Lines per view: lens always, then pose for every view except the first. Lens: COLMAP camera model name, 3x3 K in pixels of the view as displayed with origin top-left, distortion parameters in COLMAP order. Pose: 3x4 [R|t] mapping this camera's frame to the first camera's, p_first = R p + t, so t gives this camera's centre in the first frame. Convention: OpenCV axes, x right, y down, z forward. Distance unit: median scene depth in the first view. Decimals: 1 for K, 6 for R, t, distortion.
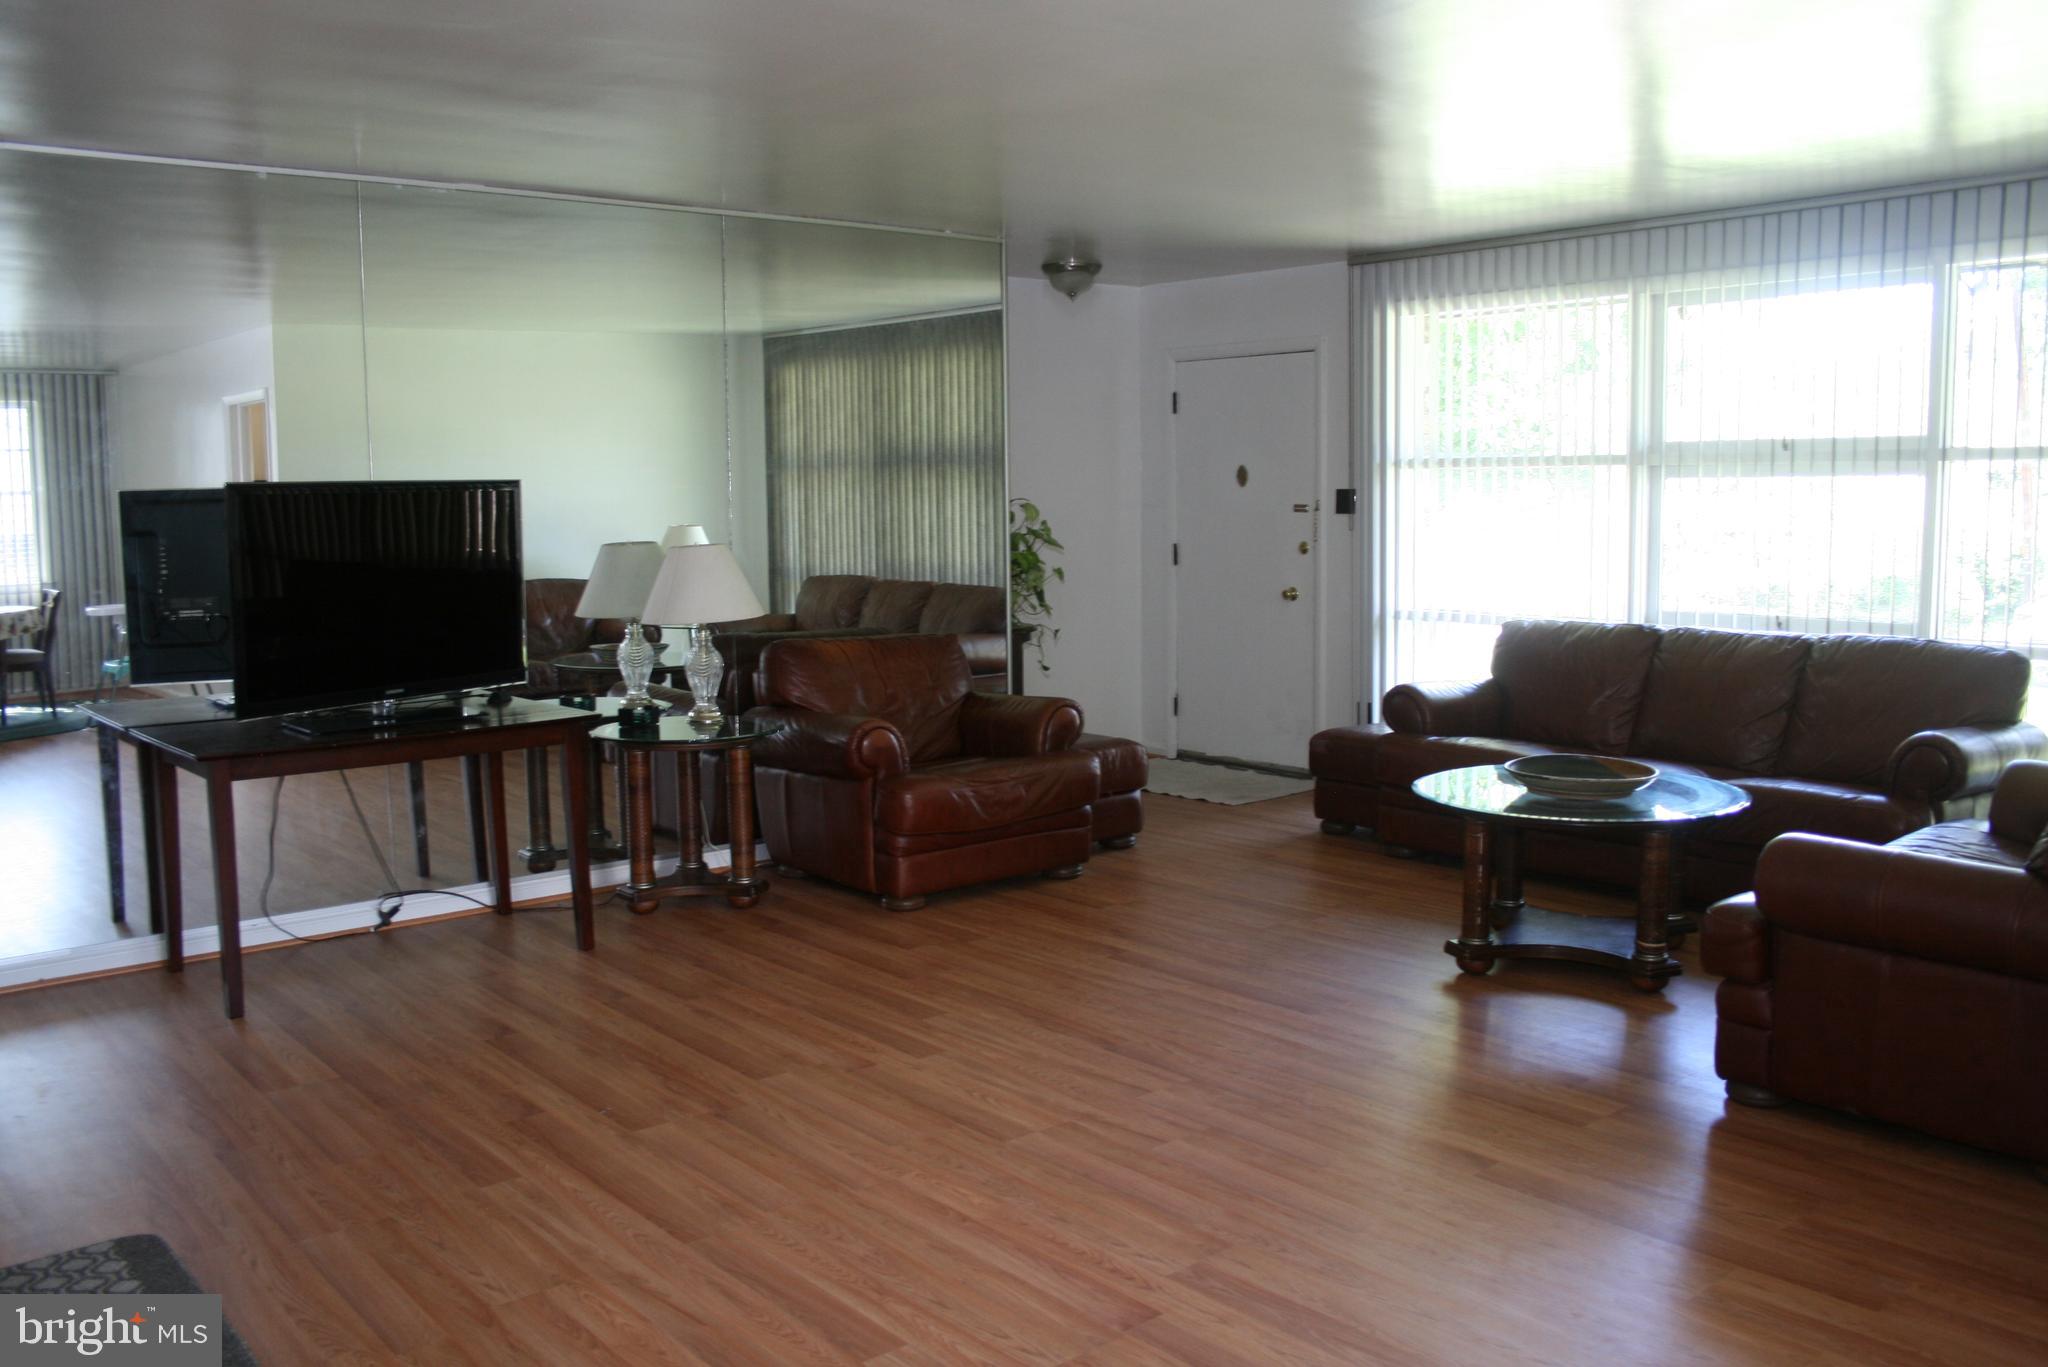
lens RADIAL K [[1707.4, 0, 1025.0], [0, 1707.4, 703.1], [0, 0, 1]] dist [-0.156578, 0.133038]
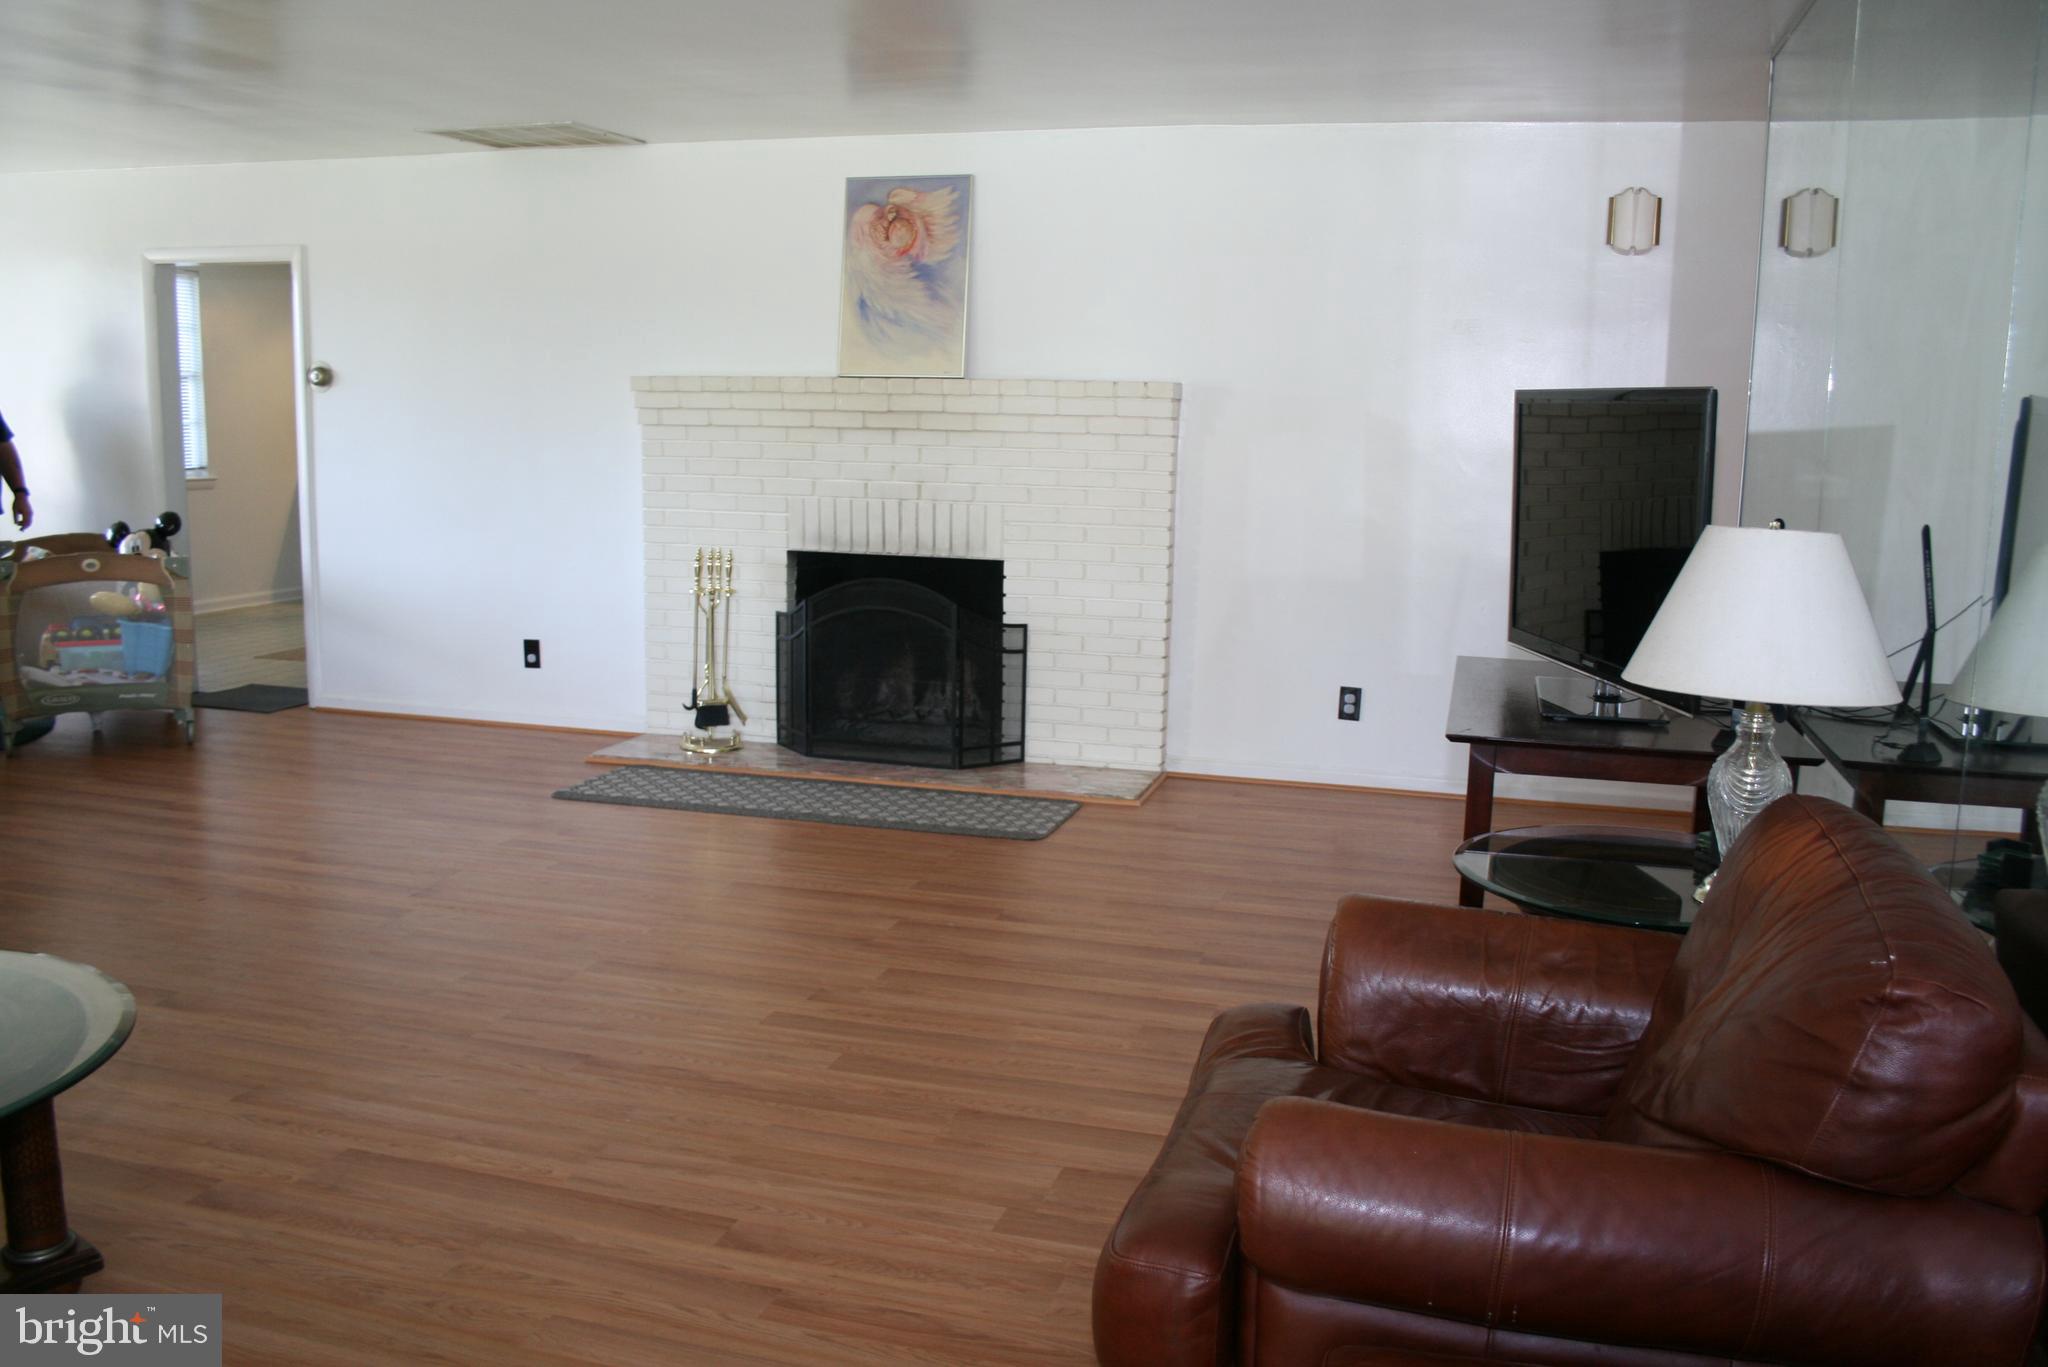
lens RADIAL K [[1707.4, 0, 1025.0], [0, 1707.4, 703.1], [0, 0, 1]] dist [-0.156578, 0.133038]
pose [[-0.829763, 0.096518, -0.549706, 0.317303], [-0.075253, 0.956591, 0.281551, -0.224435], [0.553019, 0.274988, -0.786481, 1.753627]]
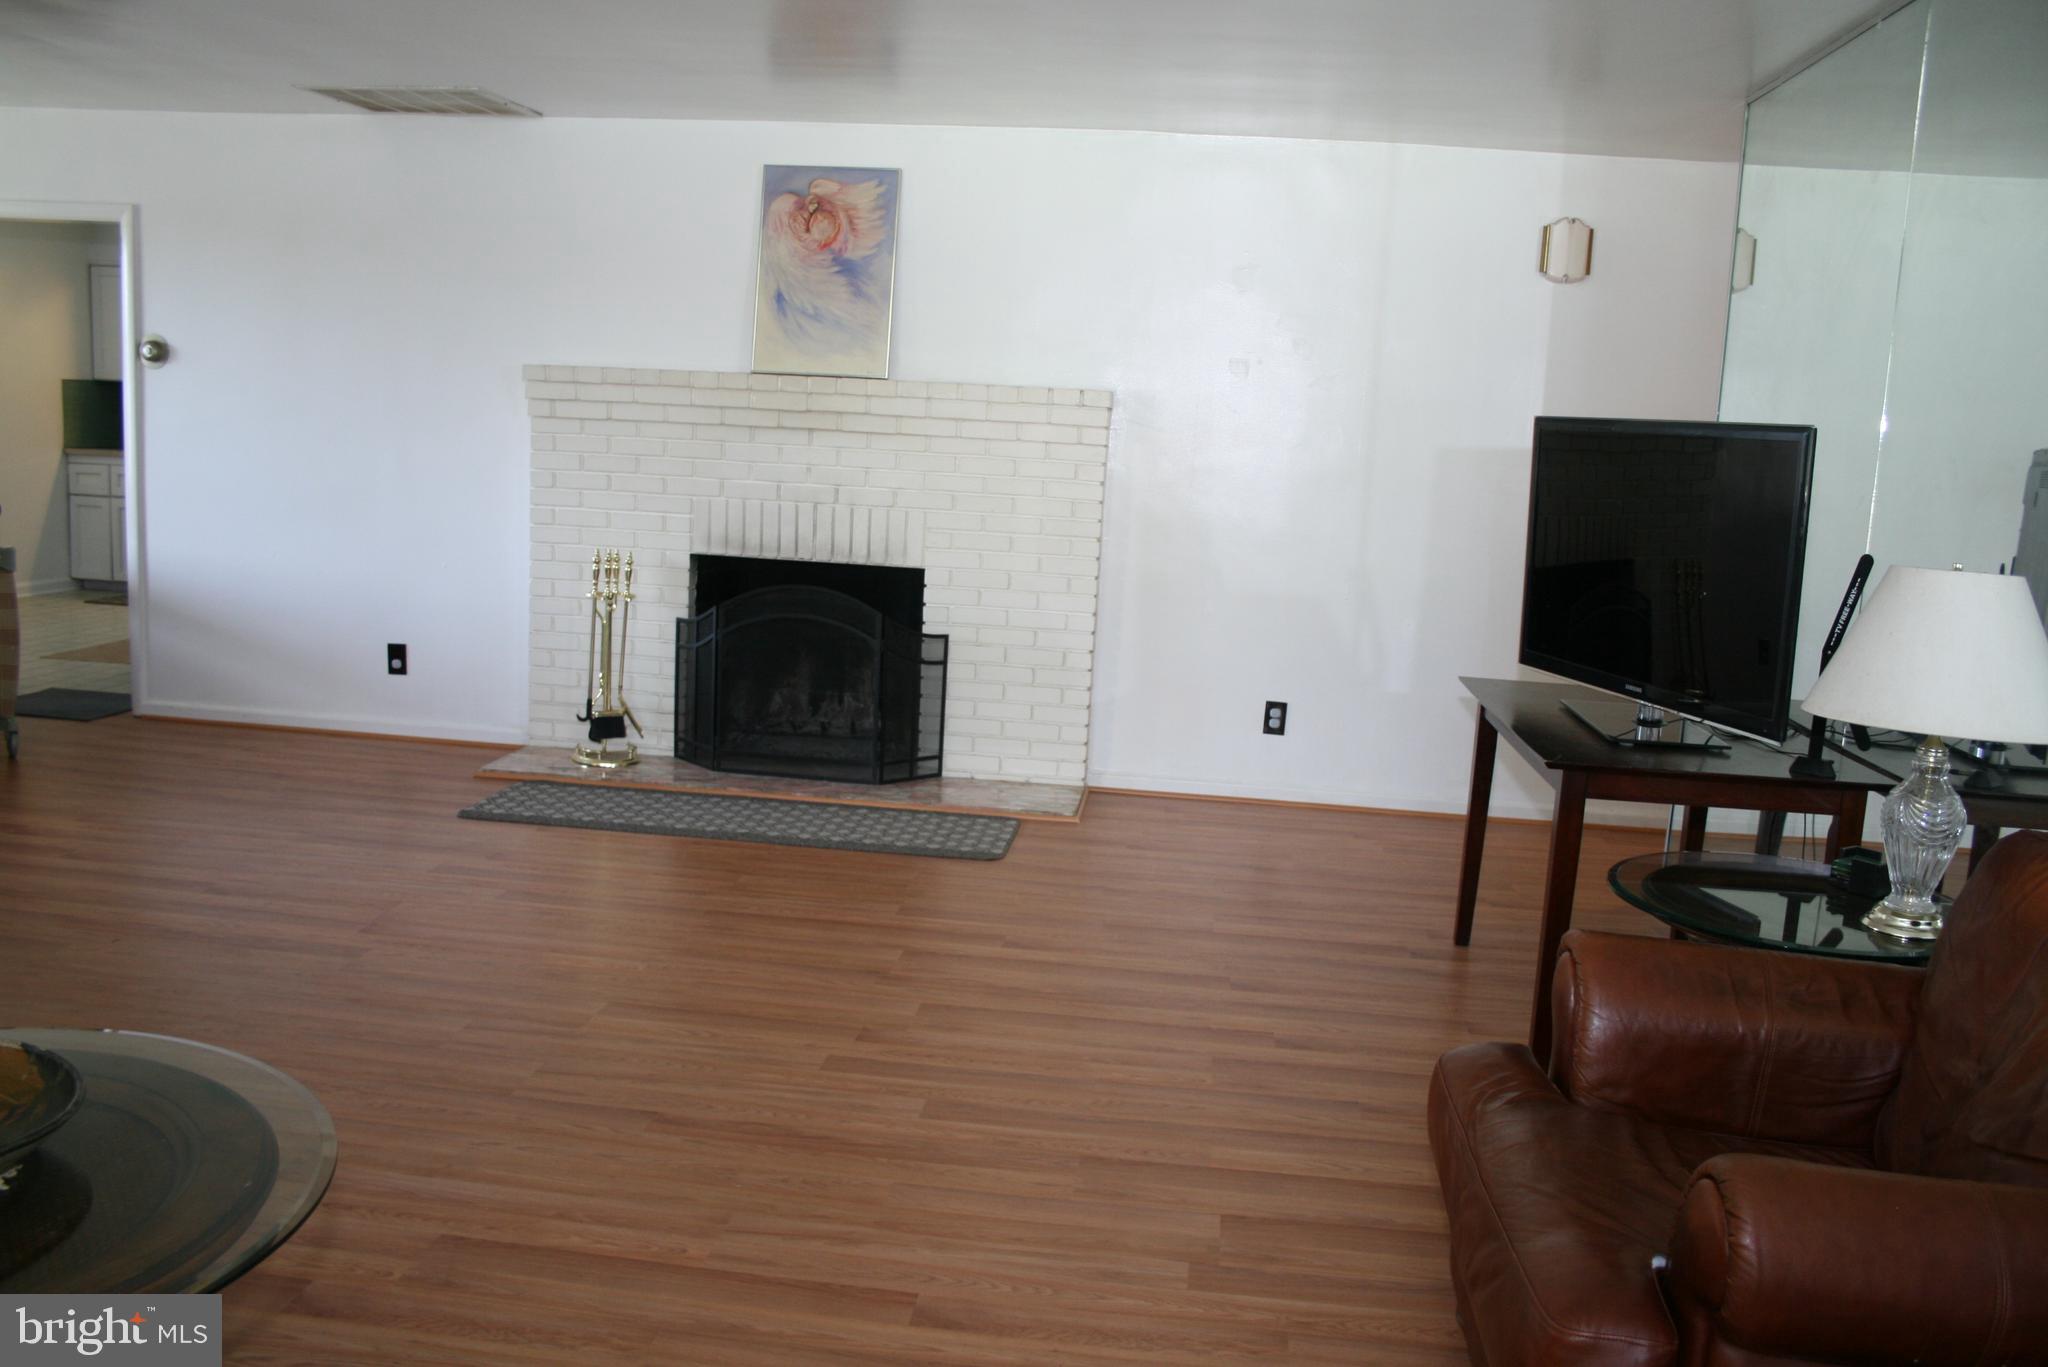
lens RADIAL K [[1707.4, 0, 1025.0], [0, 1707.4, 703.1], [0, 0, 1]] dist [-0.156578, 0.133038]
pose [[-0.724351, 0.093098, -0.683117, 0.440867], [-0.127067, 0.955839, 0.265002, -0.206430], [0.677621, 0.278756, -0.680533, 1.602861]]
